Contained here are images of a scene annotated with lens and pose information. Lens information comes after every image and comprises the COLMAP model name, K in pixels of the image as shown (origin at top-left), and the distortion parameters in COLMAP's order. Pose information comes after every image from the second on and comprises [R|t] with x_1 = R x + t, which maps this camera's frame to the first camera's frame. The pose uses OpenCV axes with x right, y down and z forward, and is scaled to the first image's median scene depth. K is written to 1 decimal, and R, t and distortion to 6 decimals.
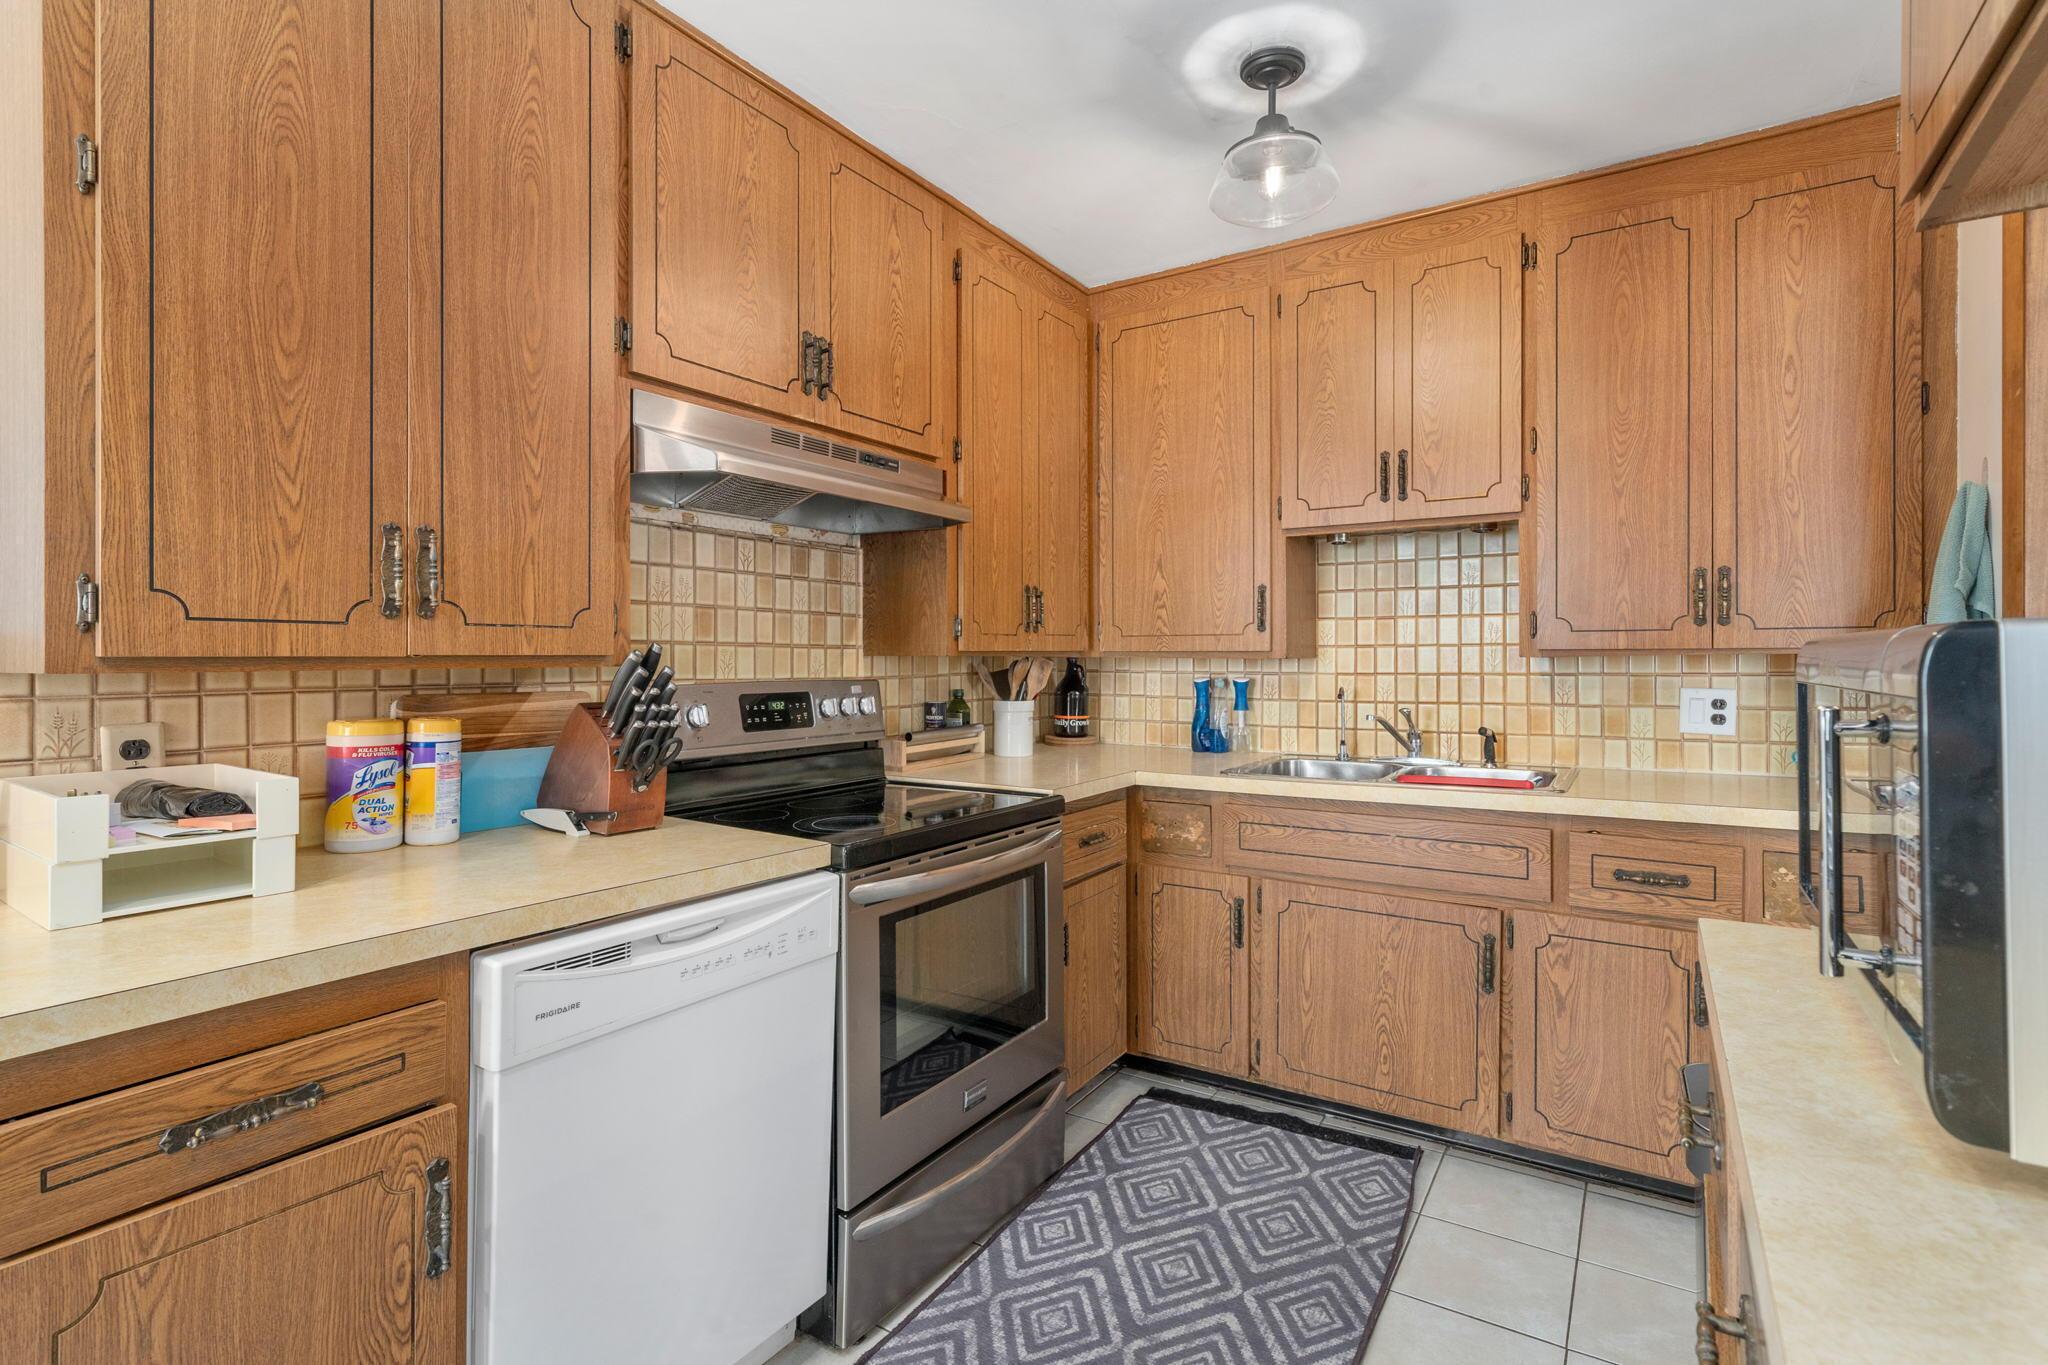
lens RADIAL K [[970.3, 0, 1021.9], [0, 970.3, 662.3], [0, 0, 1]] dist [0.000045, 0.000192]
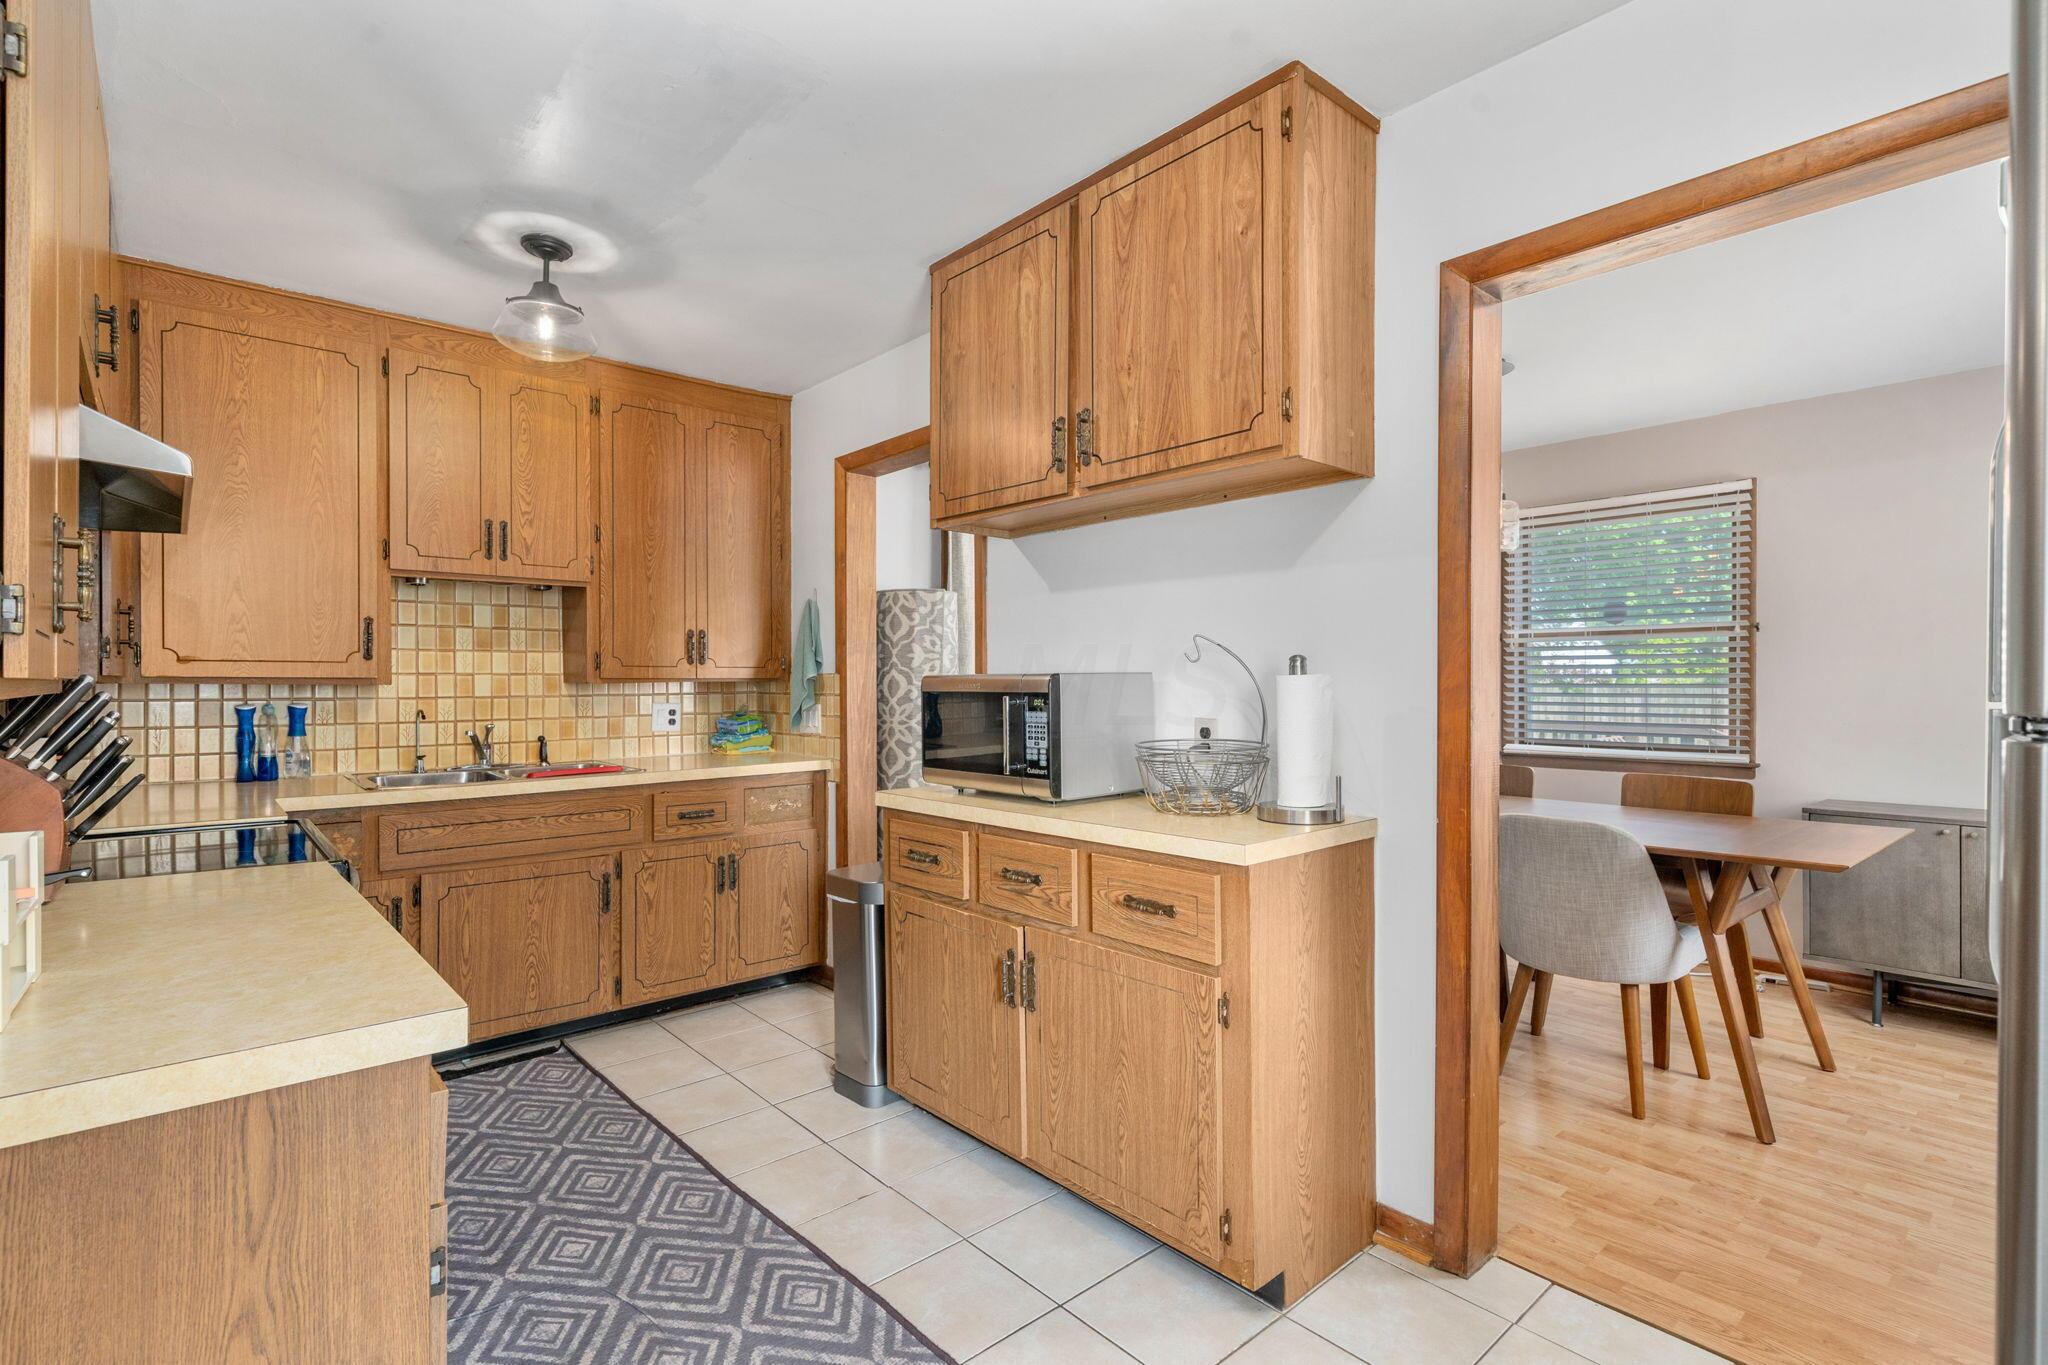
lens RADIAL K [[970.3, 0, 1013.2], [0, 970.3, 687.7], [0, 0, 1]] dist [0.000045, 0.000192]
pose [[0.277656, -0.003255, 0.960675, -0.728168], [0.005816, 0.999982, 0.001707, 0.002276], [-0.960663, 0.005113, 0.277670, 0.002550]]
